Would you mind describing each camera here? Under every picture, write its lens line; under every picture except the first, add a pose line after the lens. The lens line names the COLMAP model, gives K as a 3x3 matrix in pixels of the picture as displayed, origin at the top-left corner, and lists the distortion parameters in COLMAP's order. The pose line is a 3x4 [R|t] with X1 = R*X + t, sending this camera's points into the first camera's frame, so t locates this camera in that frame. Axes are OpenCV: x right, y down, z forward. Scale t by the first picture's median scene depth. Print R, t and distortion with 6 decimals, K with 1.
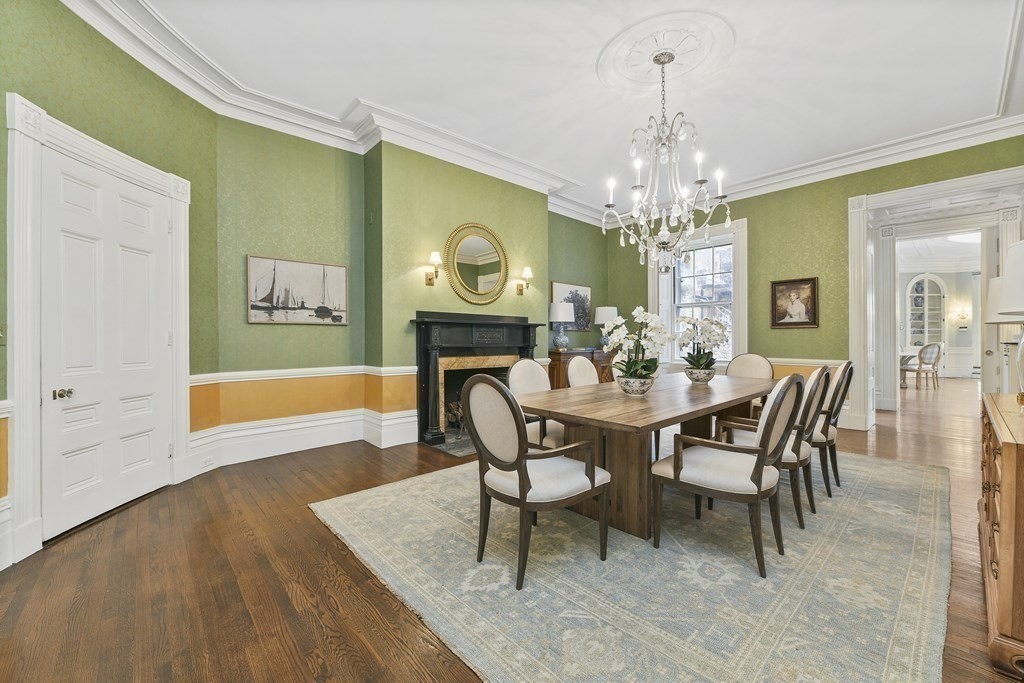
lens RADIAL K [[416.9, 0, 513.9], [0, 416.9, 341.0], [0, 0, 1]] dist [-0.006230, 0.000628]
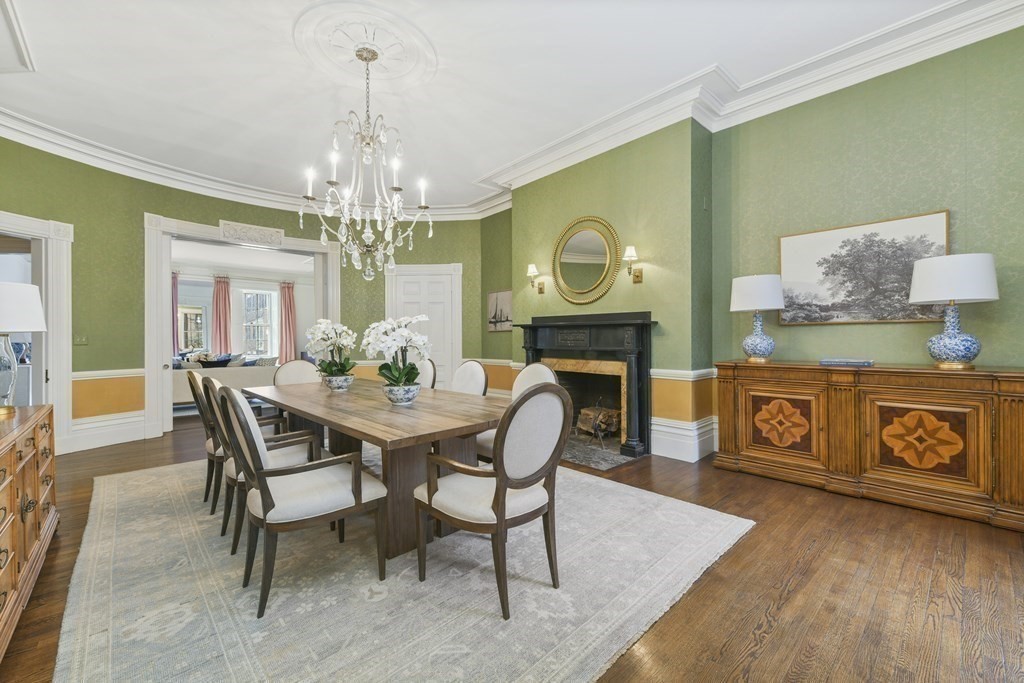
lens RADIAL K [[416.9, 0, 515.6], [0, 416.9, 340.3], [0, 0, 1]] dist [-0.006230, 0.000628]
pose [[0.000831, 0.003996, -0.999992, 0.945783], [0.001009, 0.999992, 0.003997, -0.011775], [0.999999, -0.001012, 0.000827, 0.953220]]
